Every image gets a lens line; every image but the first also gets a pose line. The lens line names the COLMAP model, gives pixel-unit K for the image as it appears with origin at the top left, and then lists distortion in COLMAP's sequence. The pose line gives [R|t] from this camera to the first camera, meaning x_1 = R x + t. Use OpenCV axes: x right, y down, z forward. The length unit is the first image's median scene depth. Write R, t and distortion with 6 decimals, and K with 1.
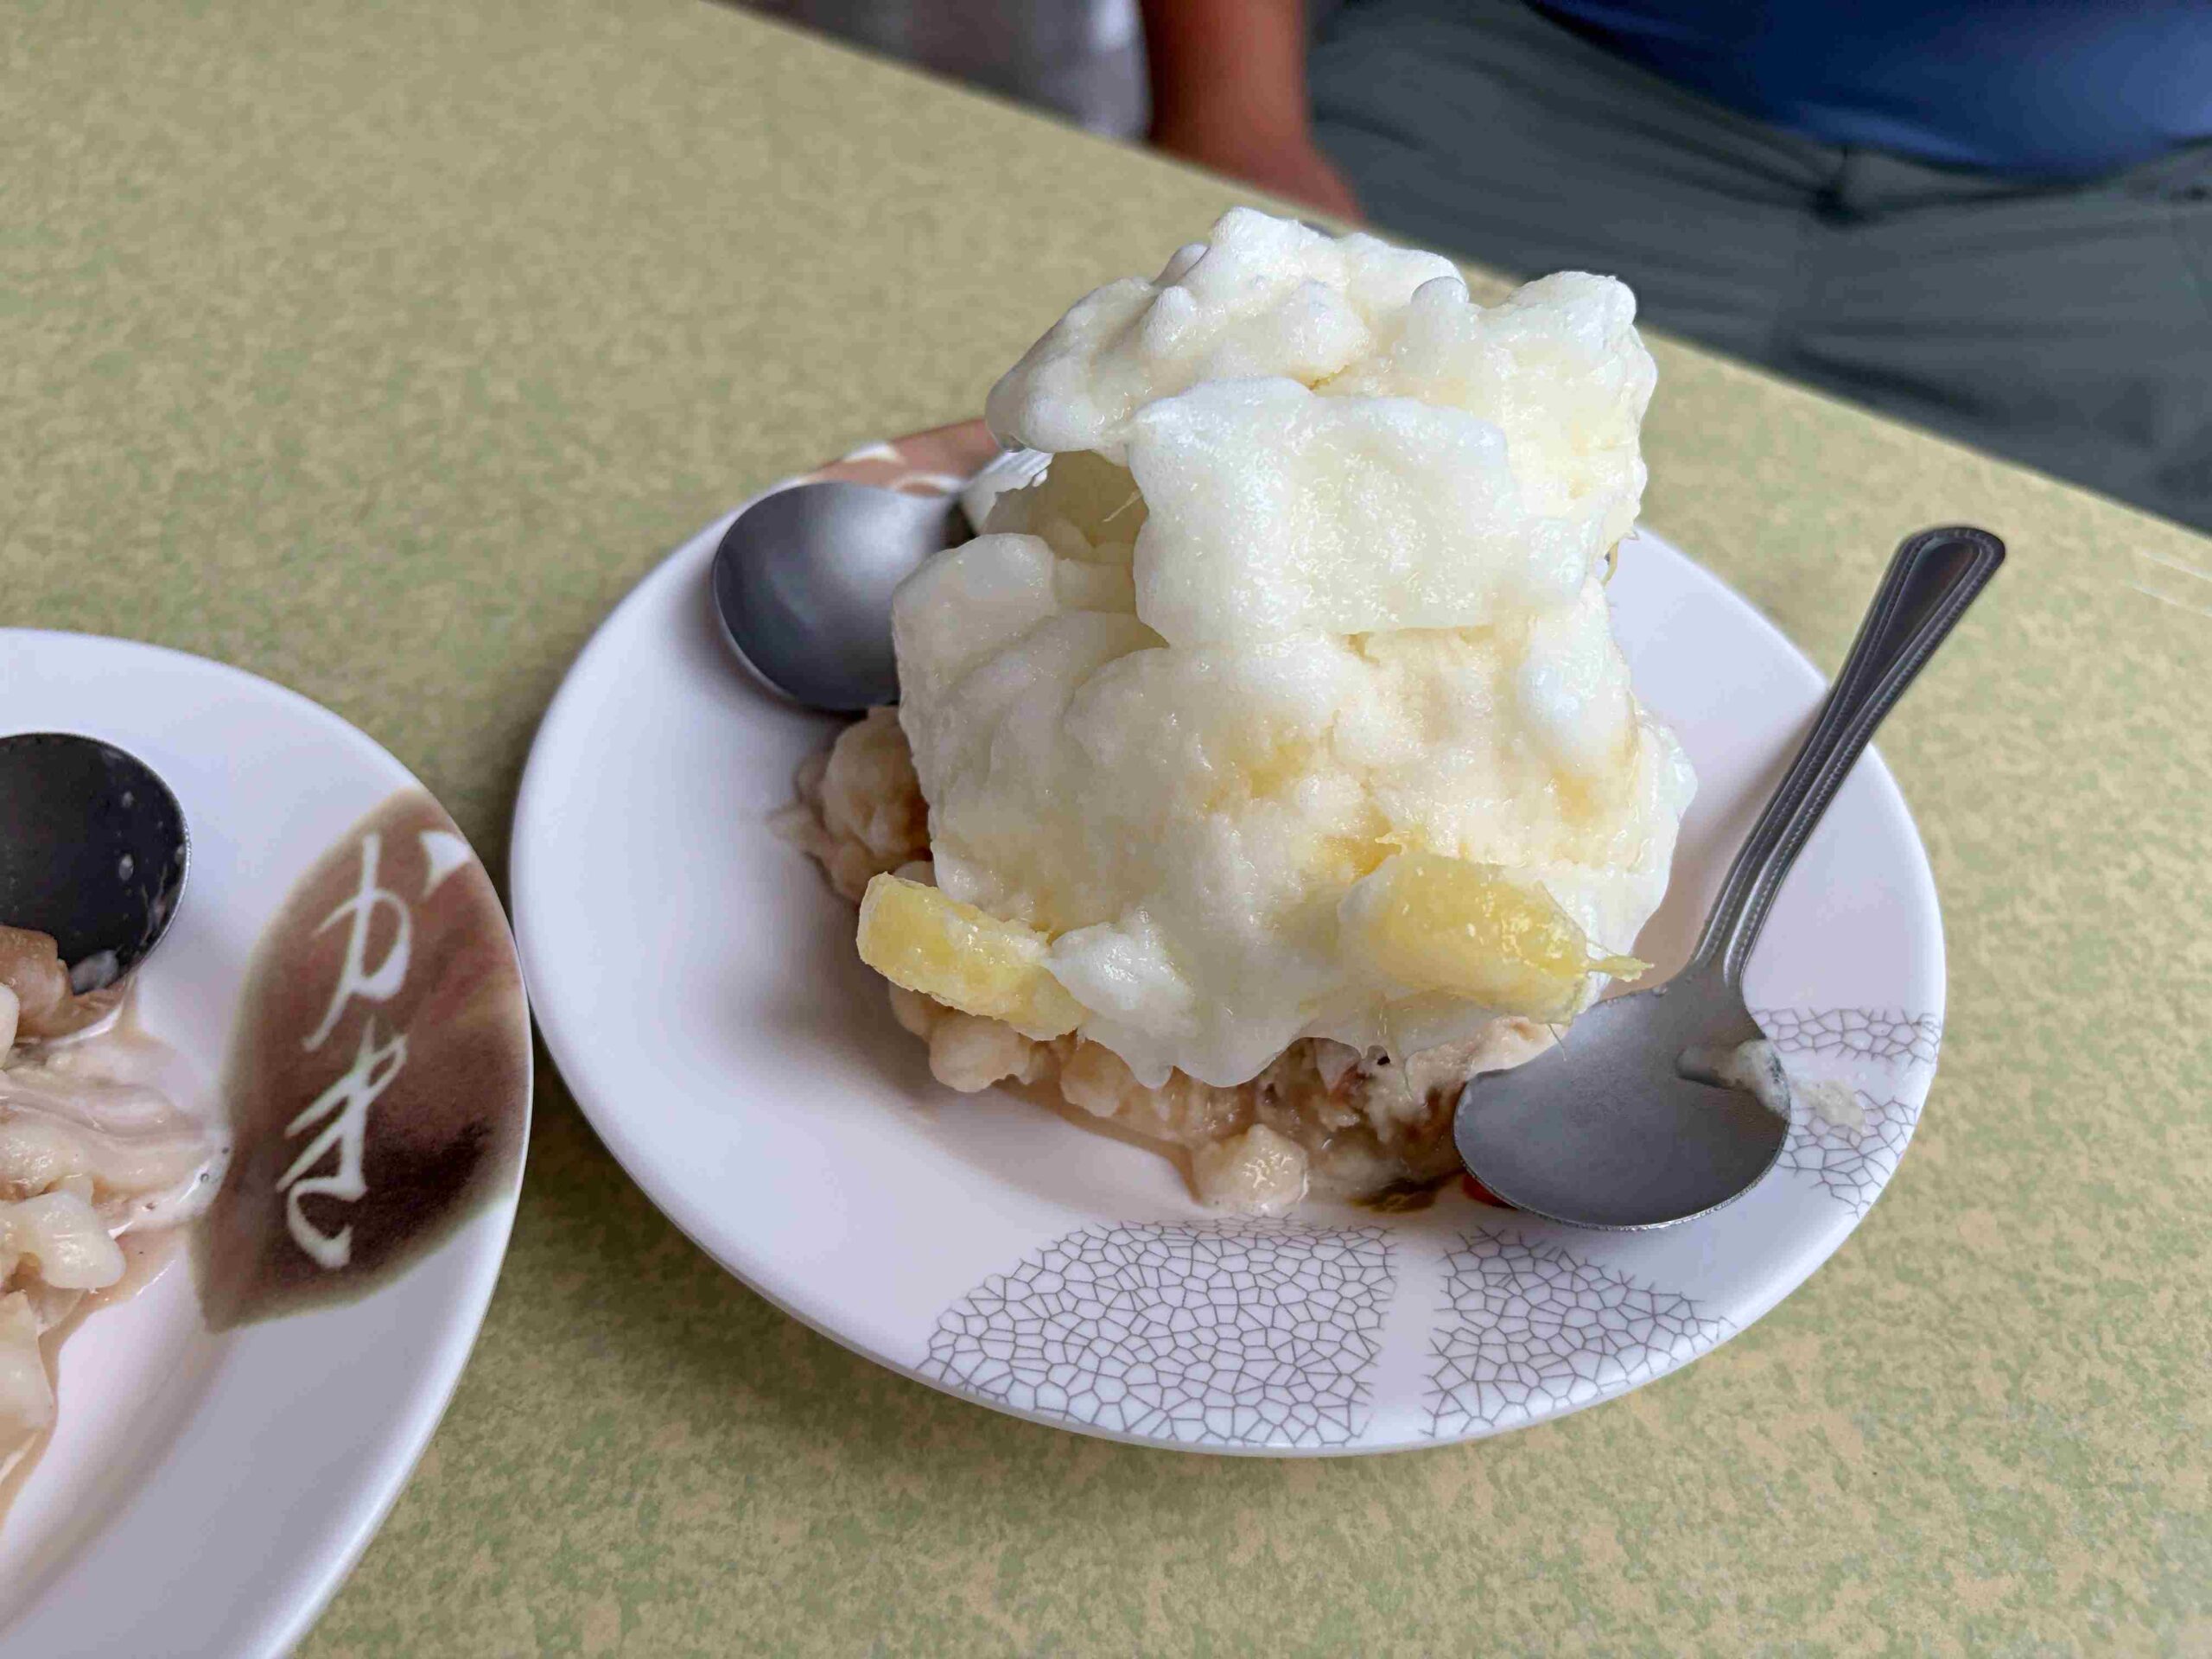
lens RADIAL K [[1673.3, 0, 1065.6], [0, 1673.3, 787.4], [0, 0, 1]] dist [0.037398, -0.064497]
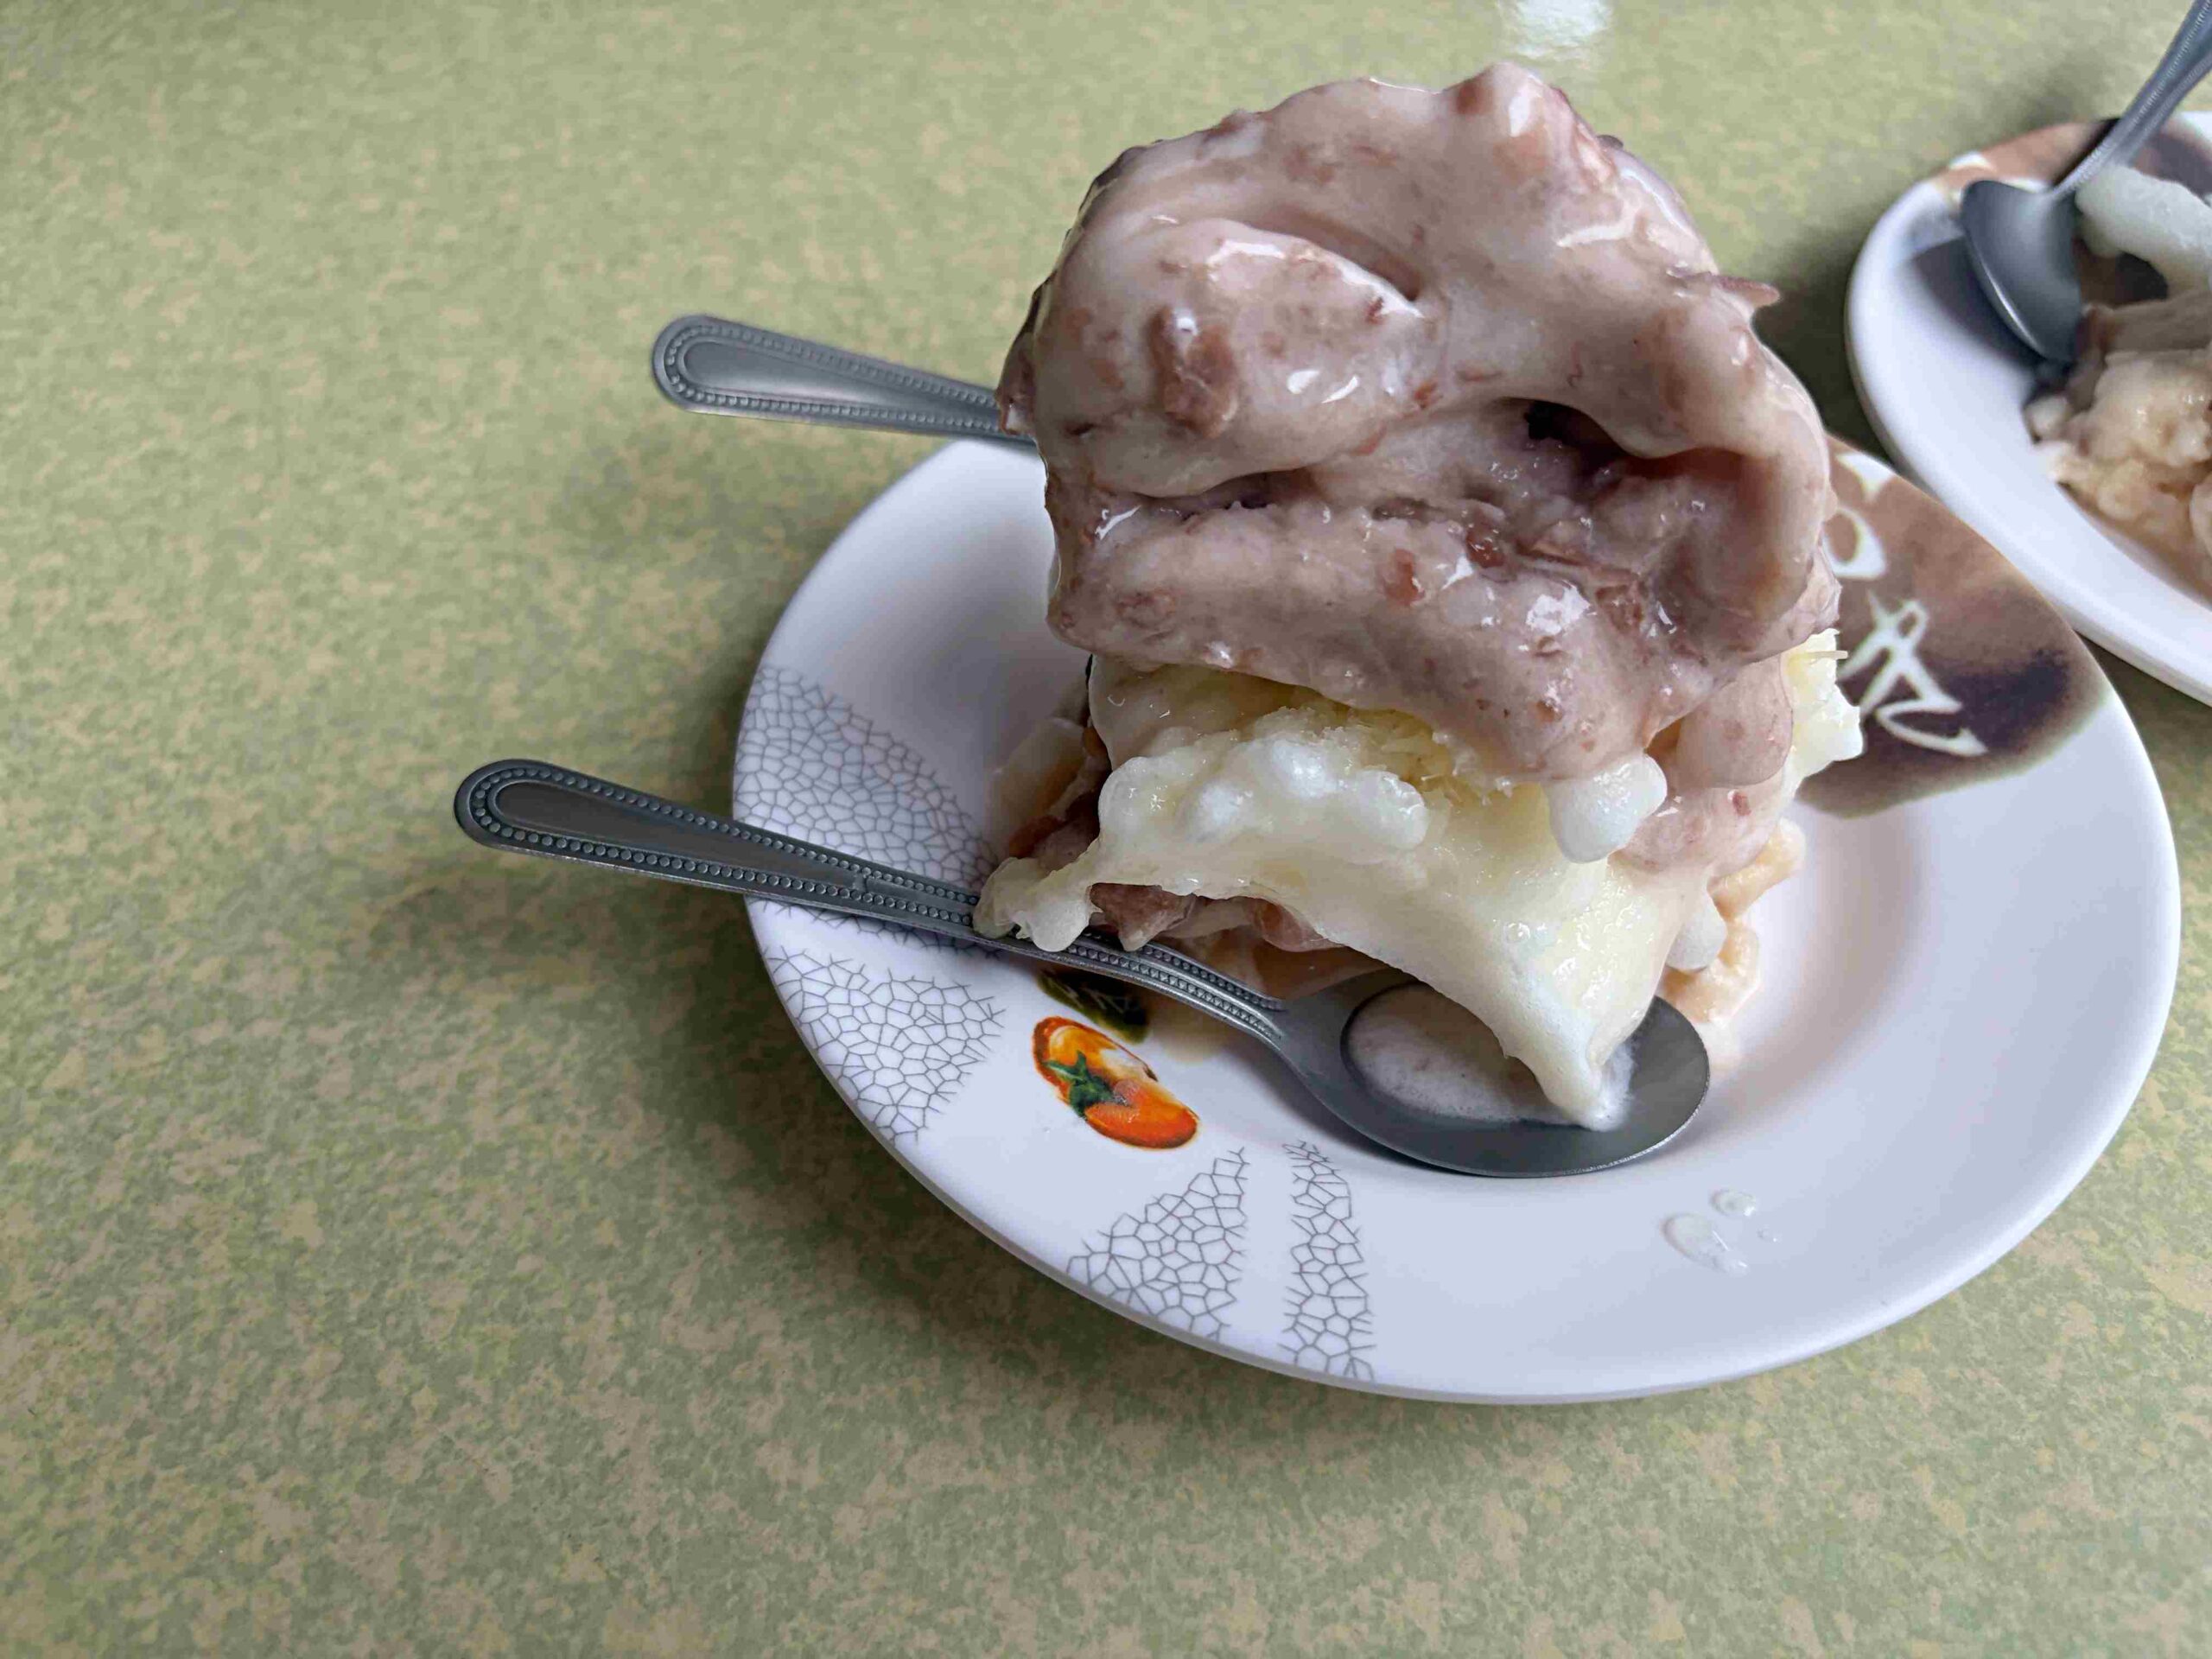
lens RADIAL K [[1682.1, 0, 1106.2], [0, 1682.1, 802.5], [0, 0, 1]] dist [0.035414, -0.065312]
pose [[0.998607, -0.046816, -0.024348, -0.944404], [0.048334, 0.996648, 0.066010, 0.180781], [0.021176, -0.067095, 0.997522, -0.268786]]
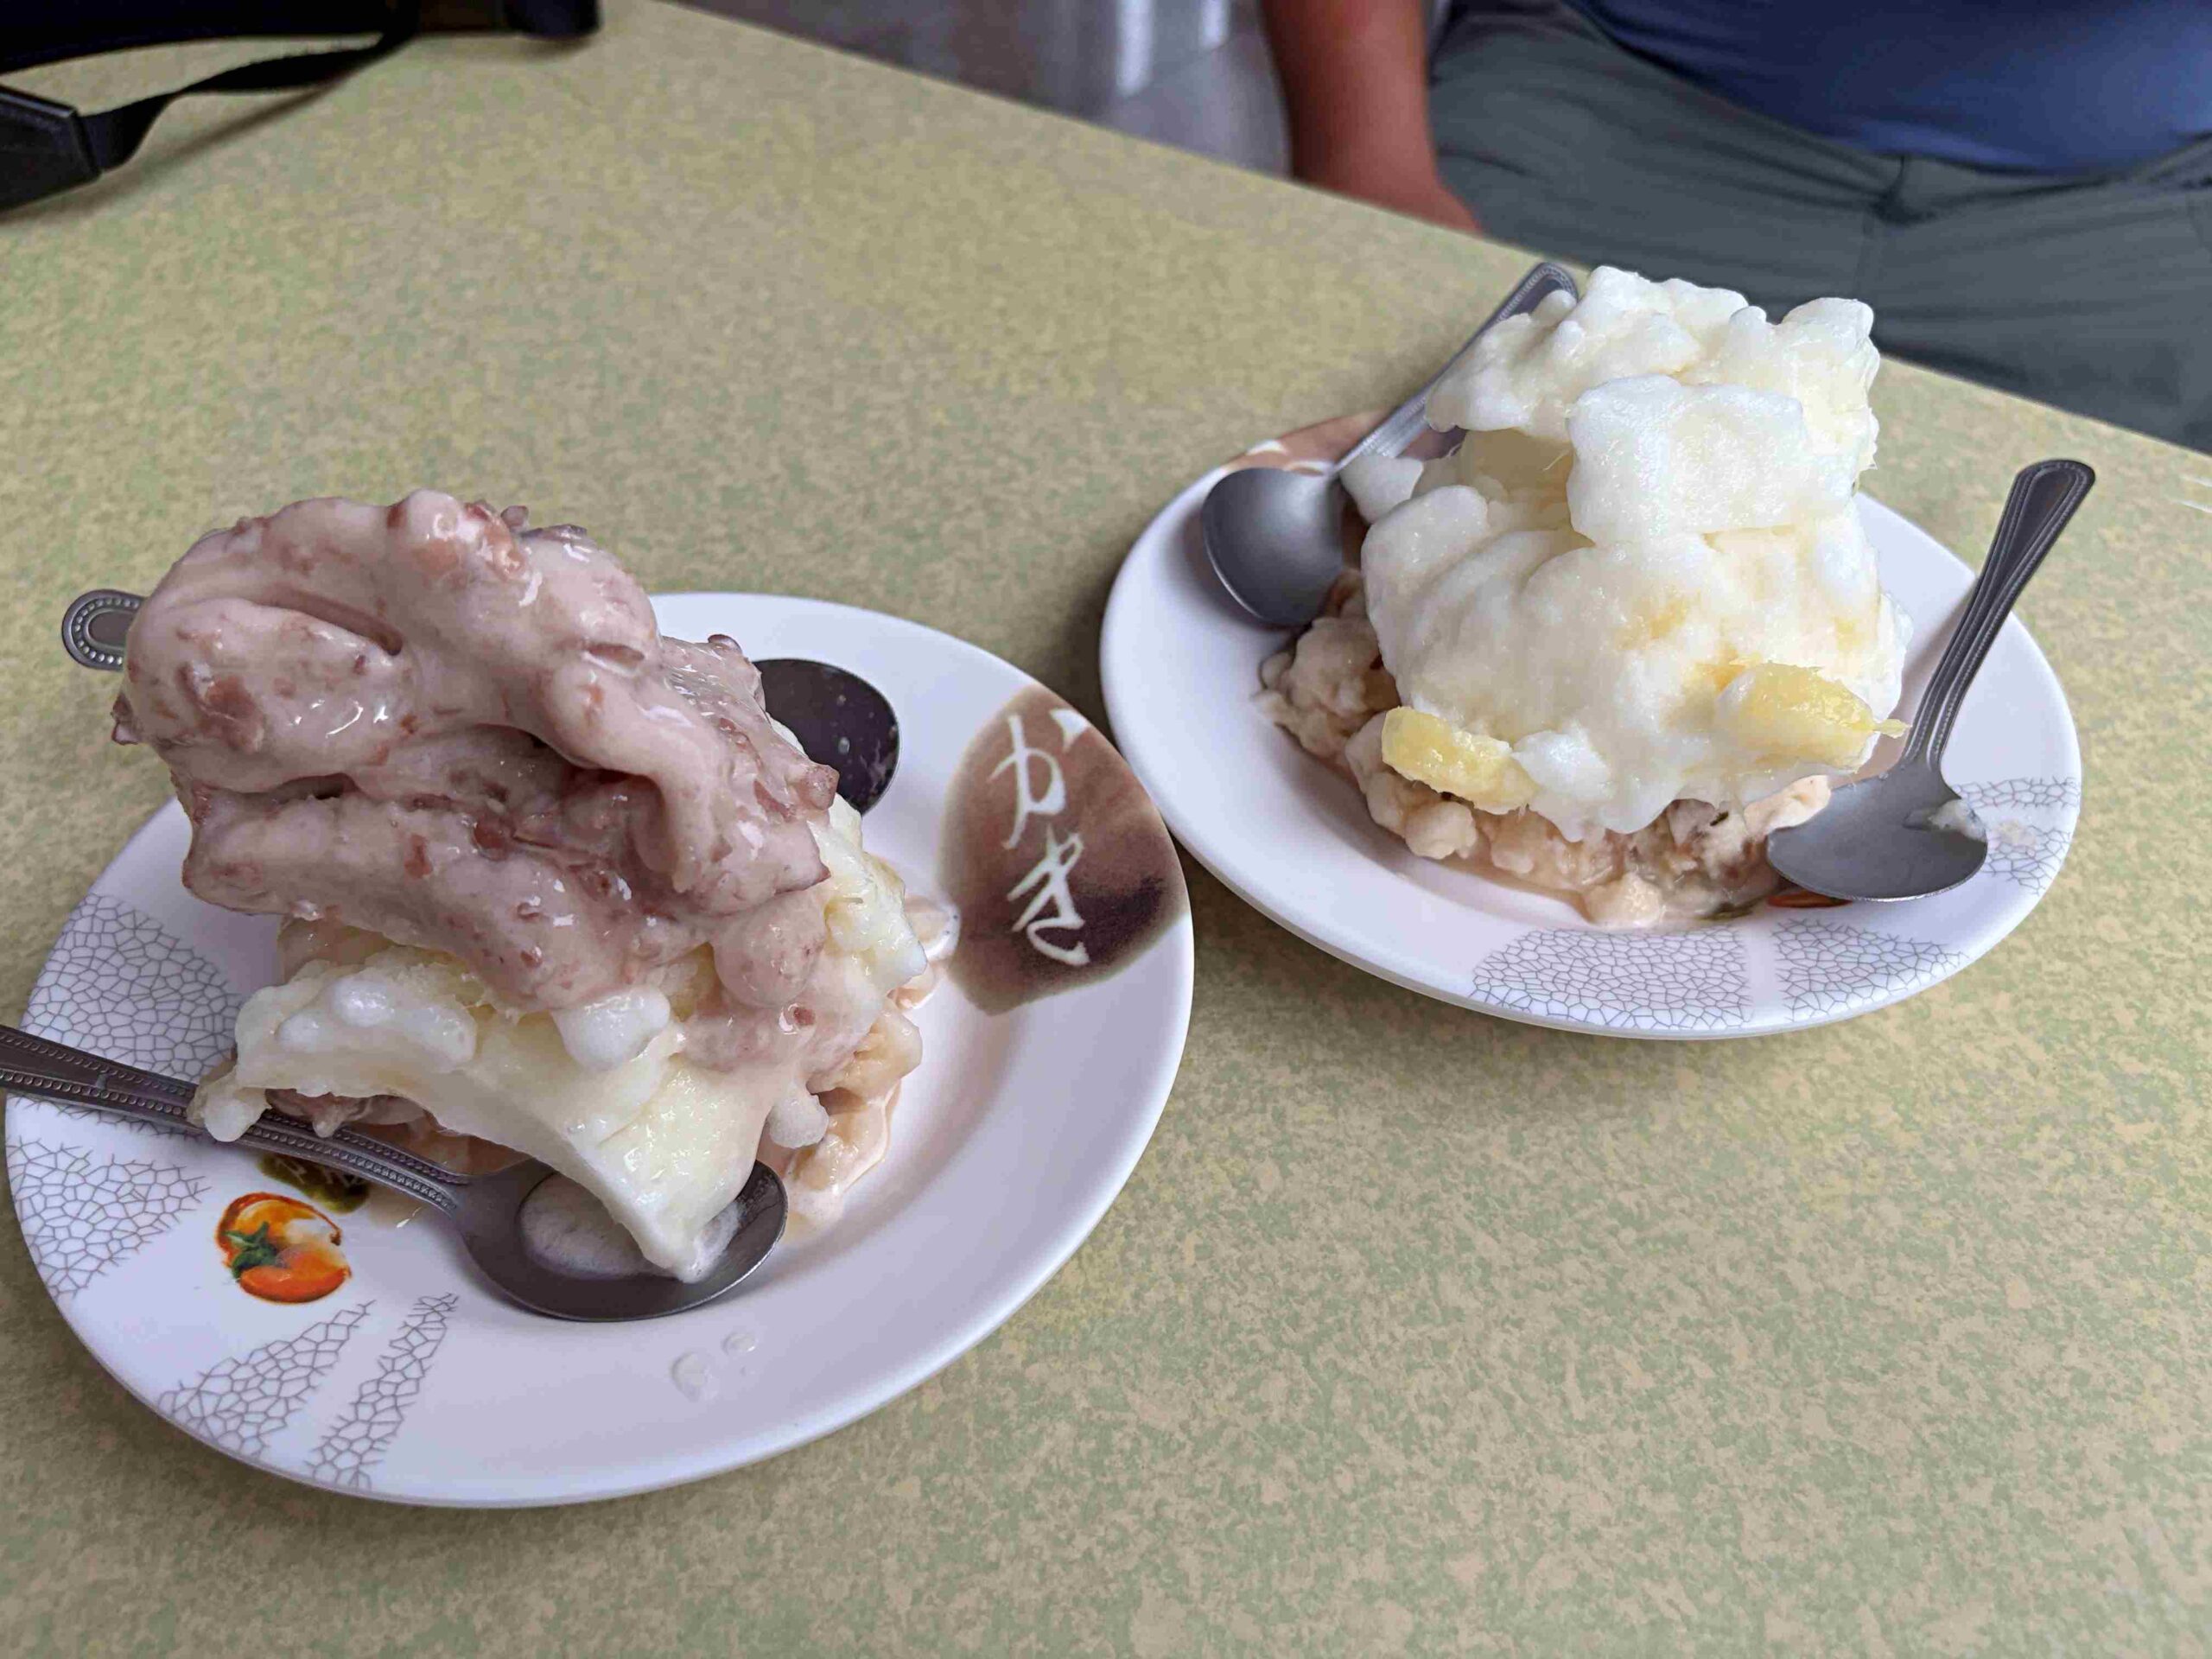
lens RADIAL K [[1672.1, 0, 1096.4], [0, 1672.1, 808.1], [0, 0, 1]] dist [0.048069, -0.063149]
pose [[0.998841, -0.048003, 0.003425, -0.369931], [0.047994, 0.998844, 0.002521, 0.118043], [-0.003542, -0.002354, 0.999991, -0.514249]]
